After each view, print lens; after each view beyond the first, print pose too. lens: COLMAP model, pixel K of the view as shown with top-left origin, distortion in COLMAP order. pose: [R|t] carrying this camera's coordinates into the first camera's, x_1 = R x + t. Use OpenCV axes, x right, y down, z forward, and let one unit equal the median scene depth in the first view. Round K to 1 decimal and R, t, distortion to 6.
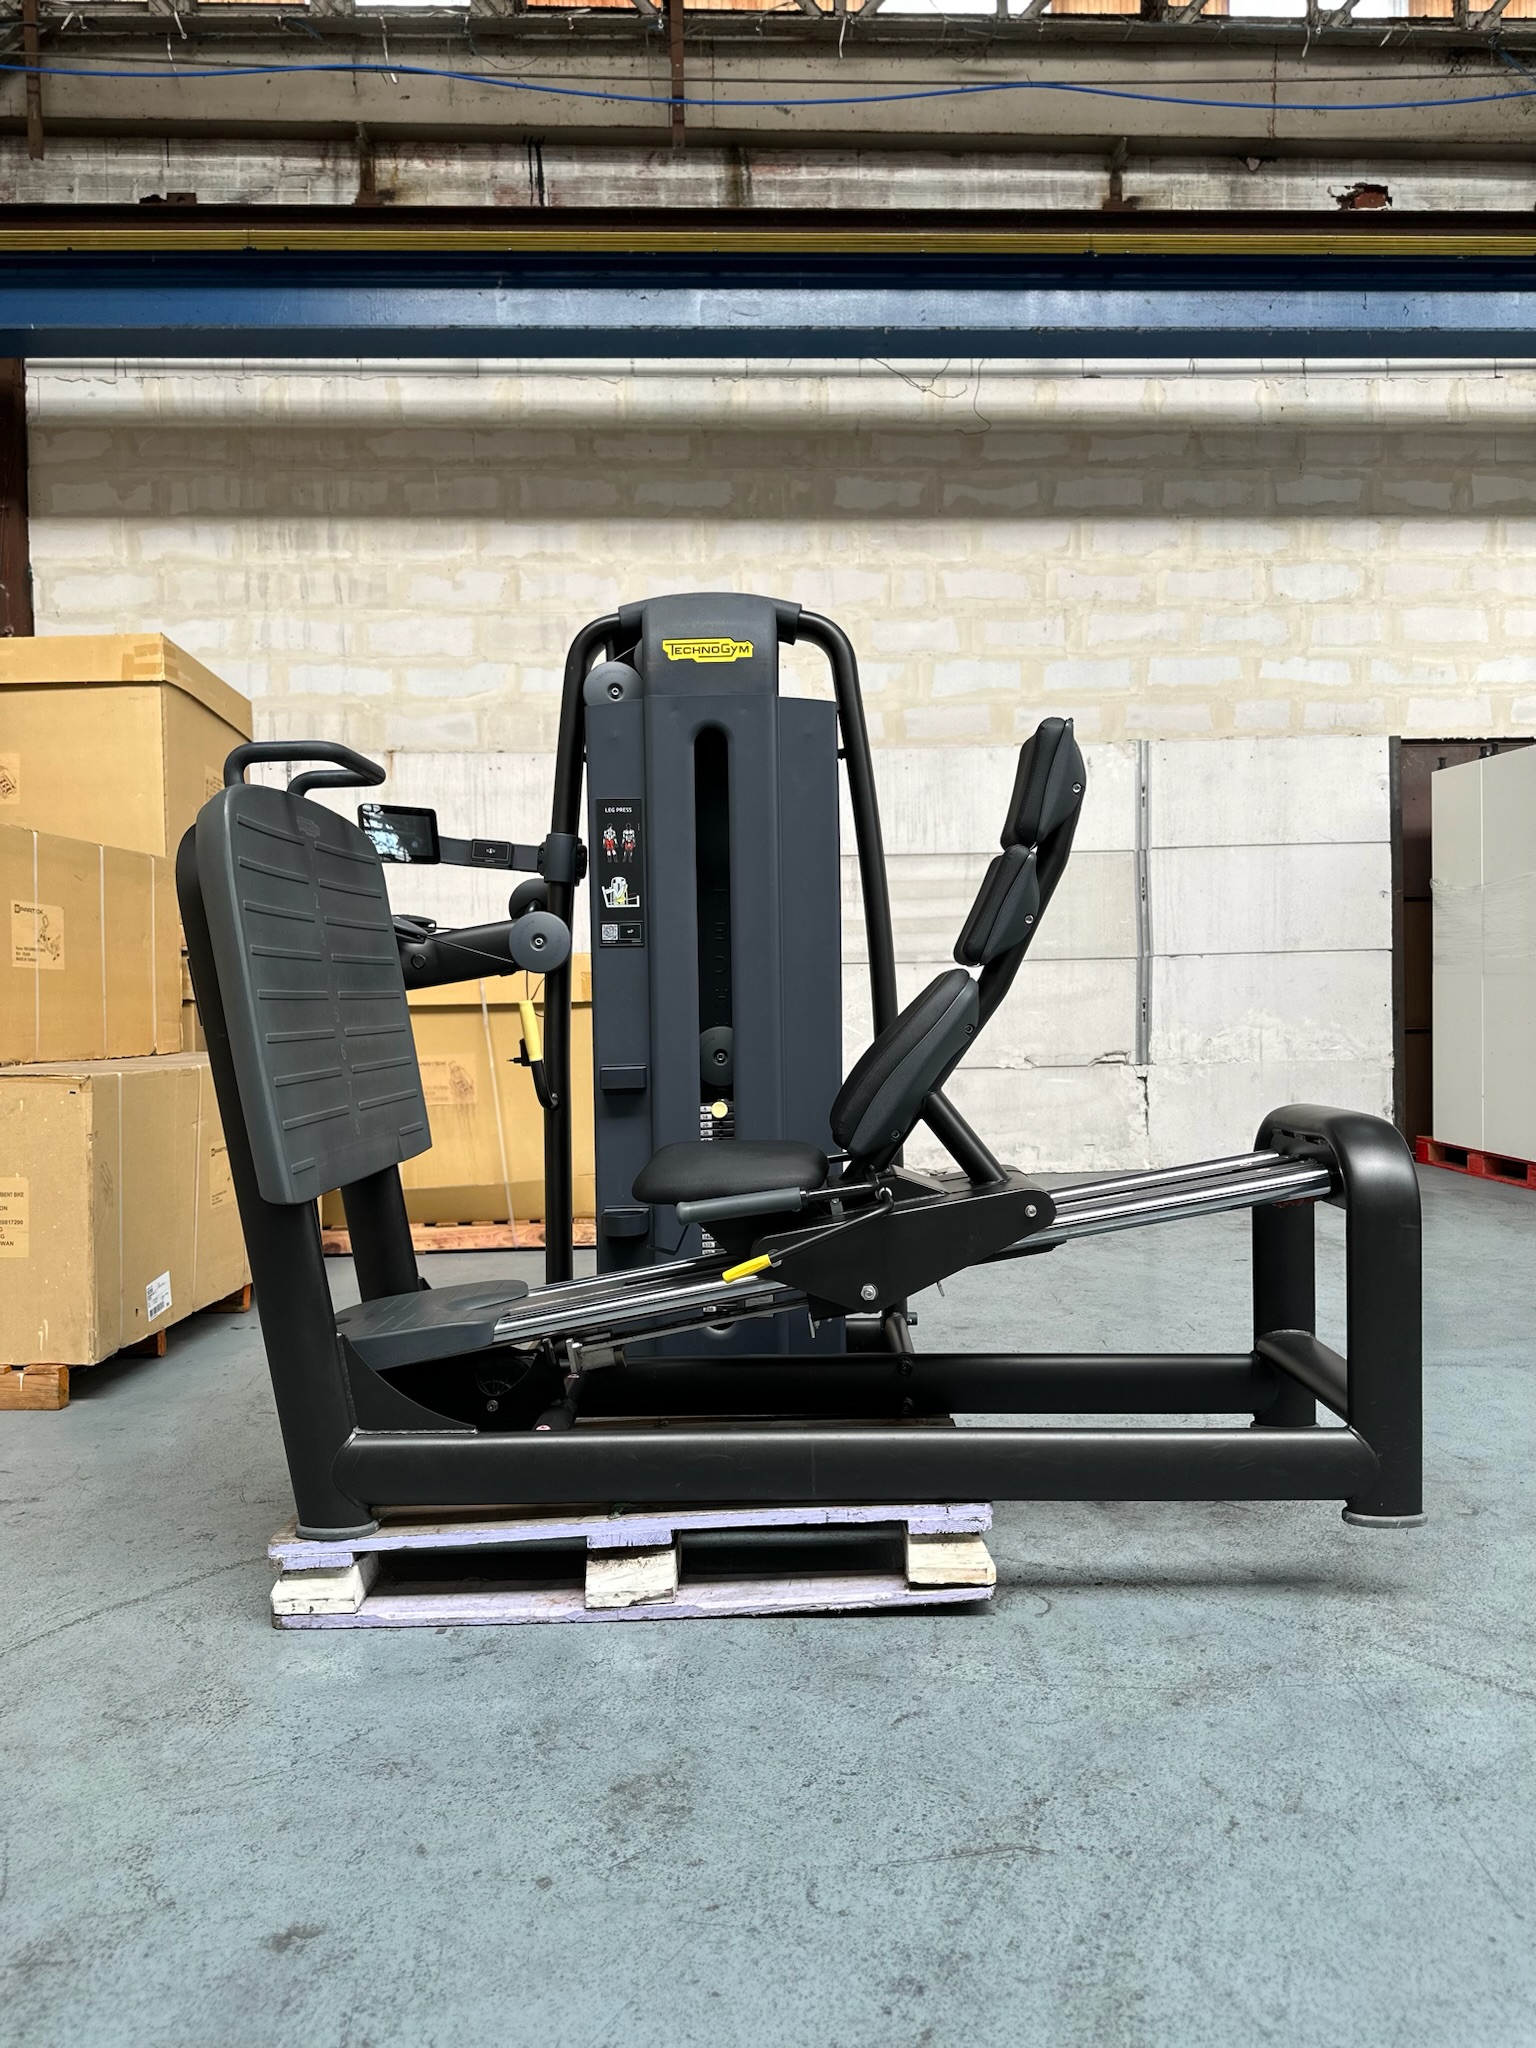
lens RADIAL K [[1452.1, 0, 772.2], [0, 1452.1, 1038.5], [0, 0, 1]] dist [0.018862, -0.033949]
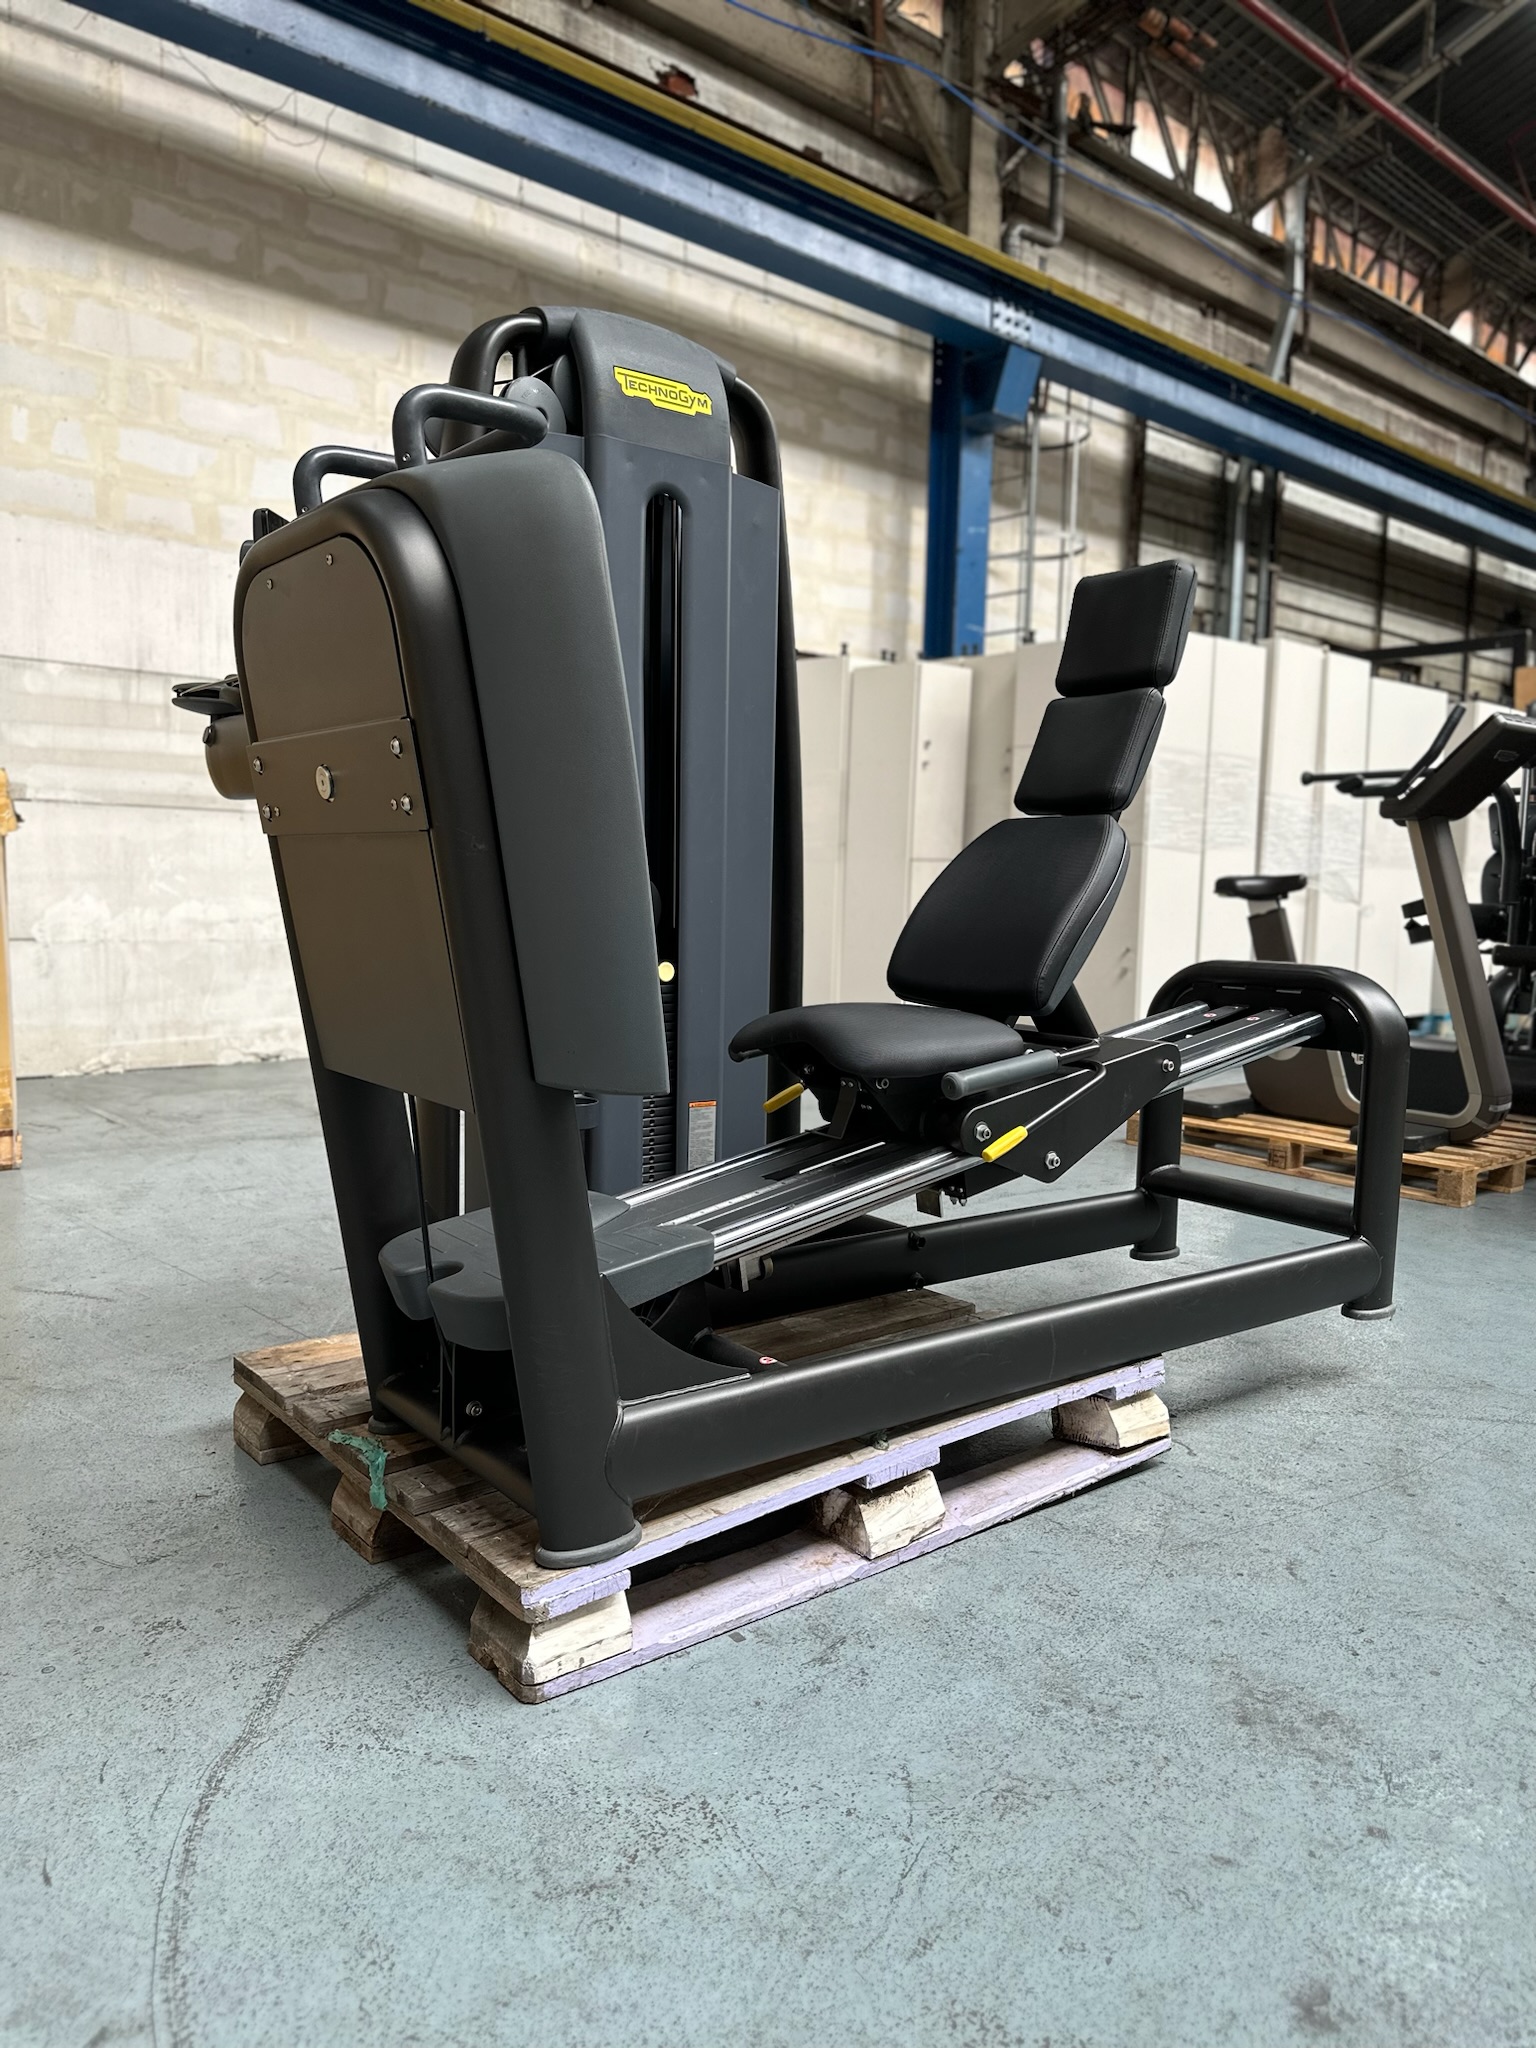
lens RADIAL K [[1452.1, 0, 766.9], [0, 1452.1, 1043.9], [0, 0, 1]] dist [0.018862, -0.033949]
pose [[0.774269, -0.031648, 0.632065, -0.522185], [-0.022827, 0.996702, 0.077868, 0.027010], [-0.632445, -0.074719, 0.770993, 0.319517]]
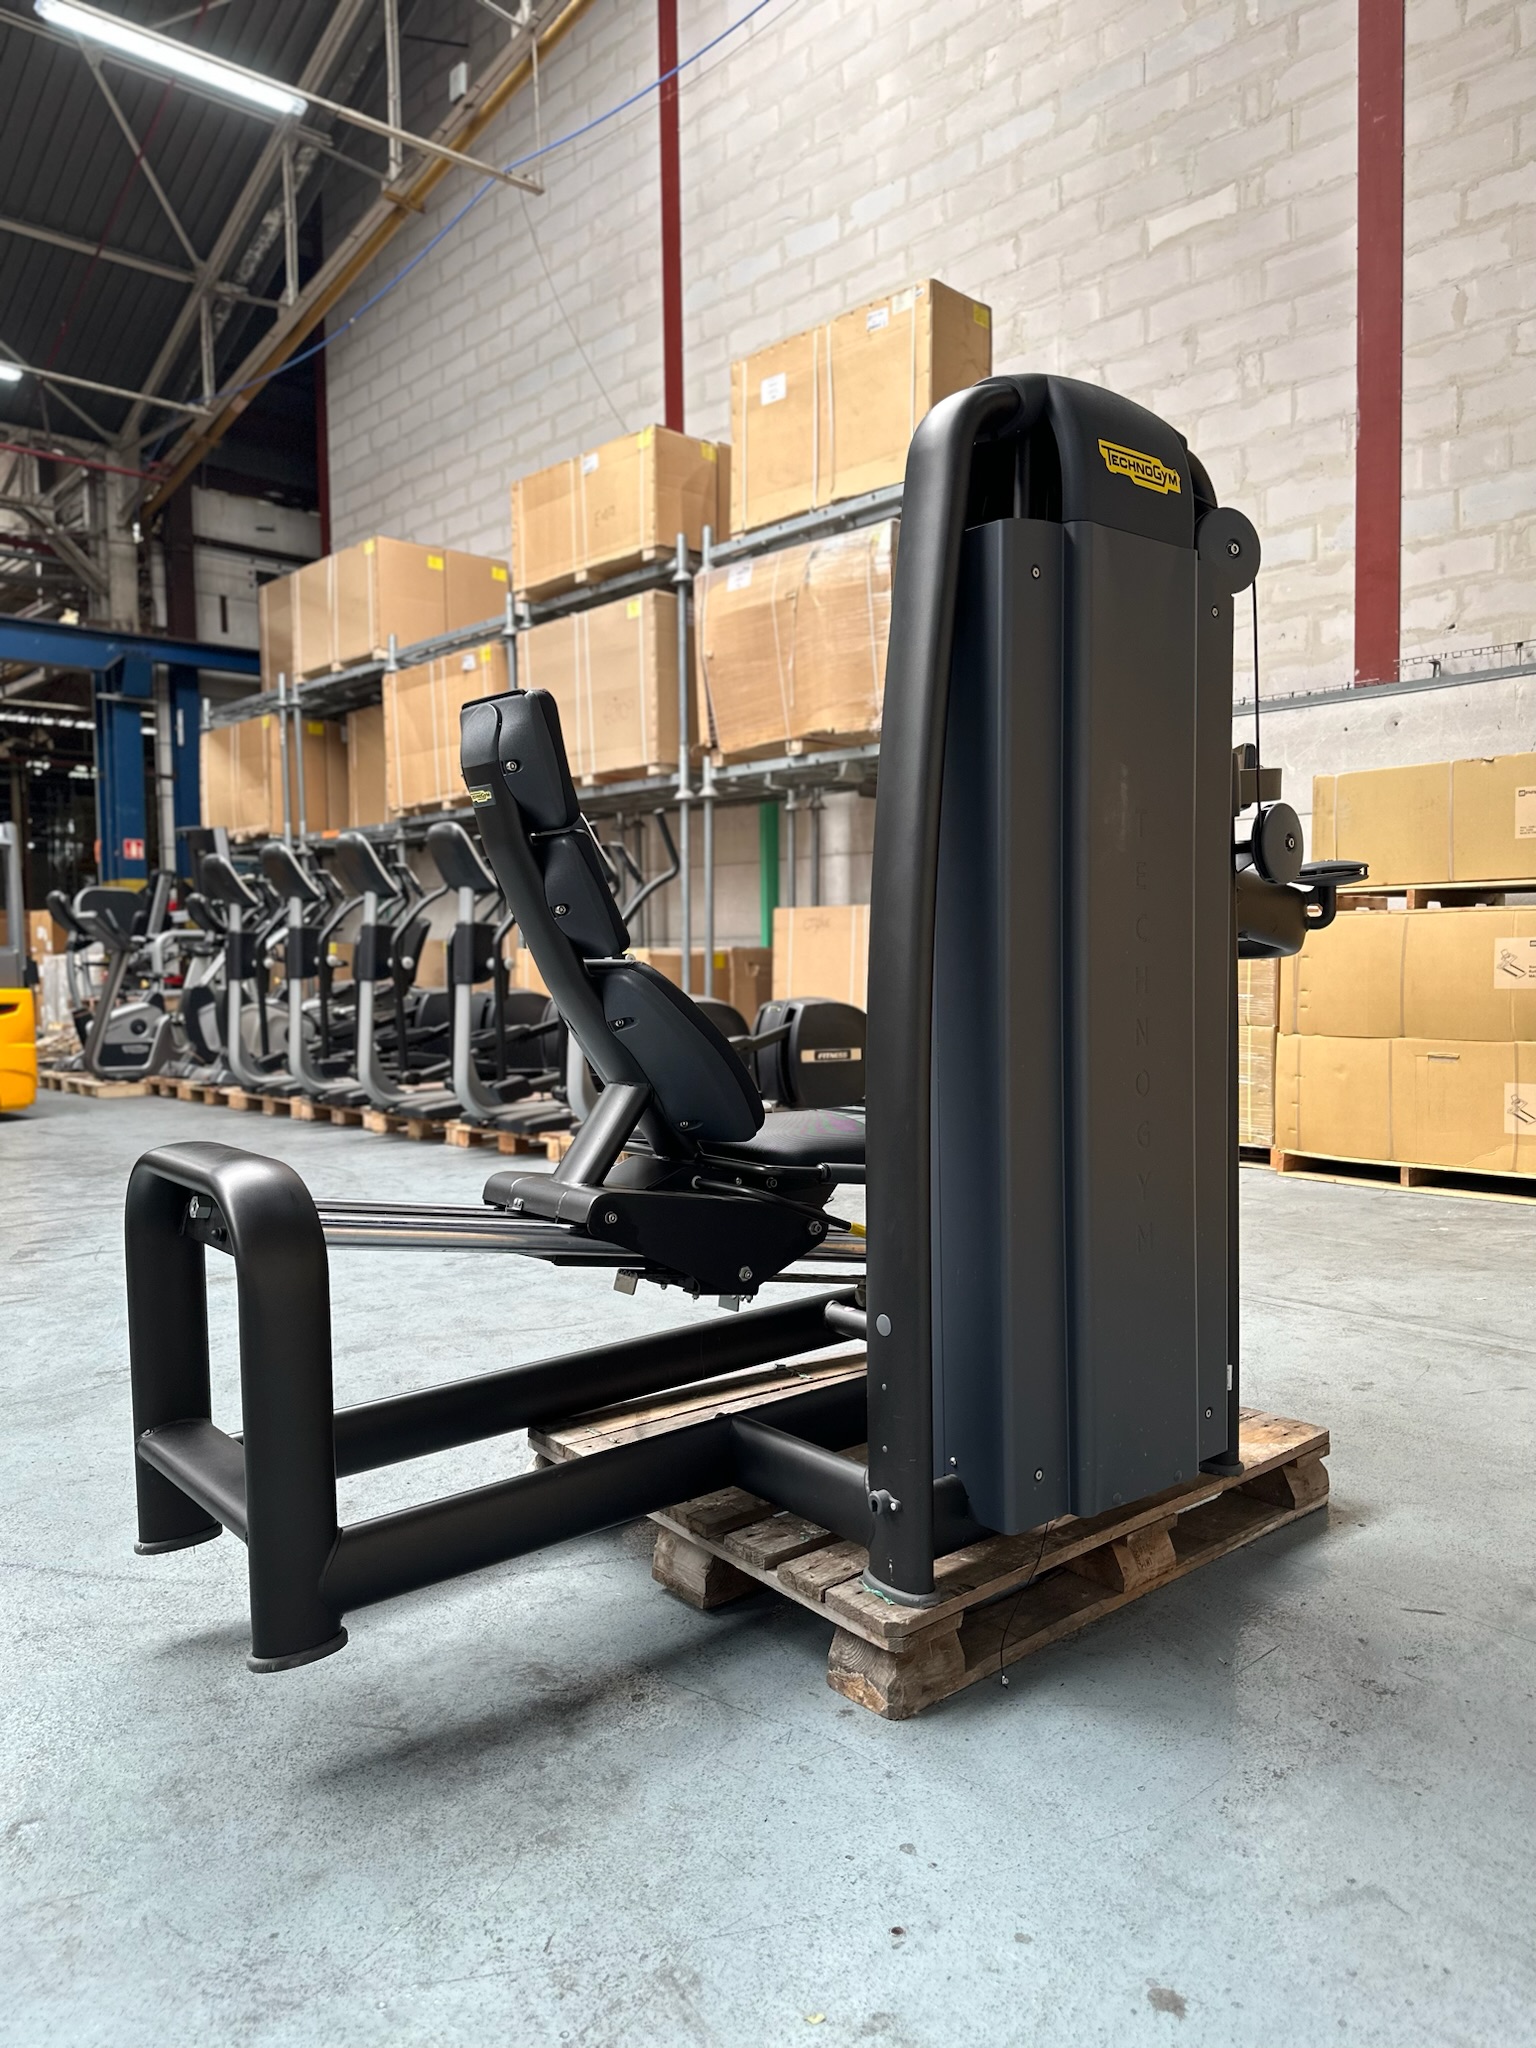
lens RADIAL K [[1452.1, 0, 765.4], [0, 1452.1, 1020.8], [0, 0, 1]] dist [0.018862, -0.033949]
pose [[-0.757378, 0.065185, -0.649715, 0.559115], [0.010528, 0.996094, 0.087664, -0.075121], [0.652892, 0.059555, -0.755106, 1.501411]]
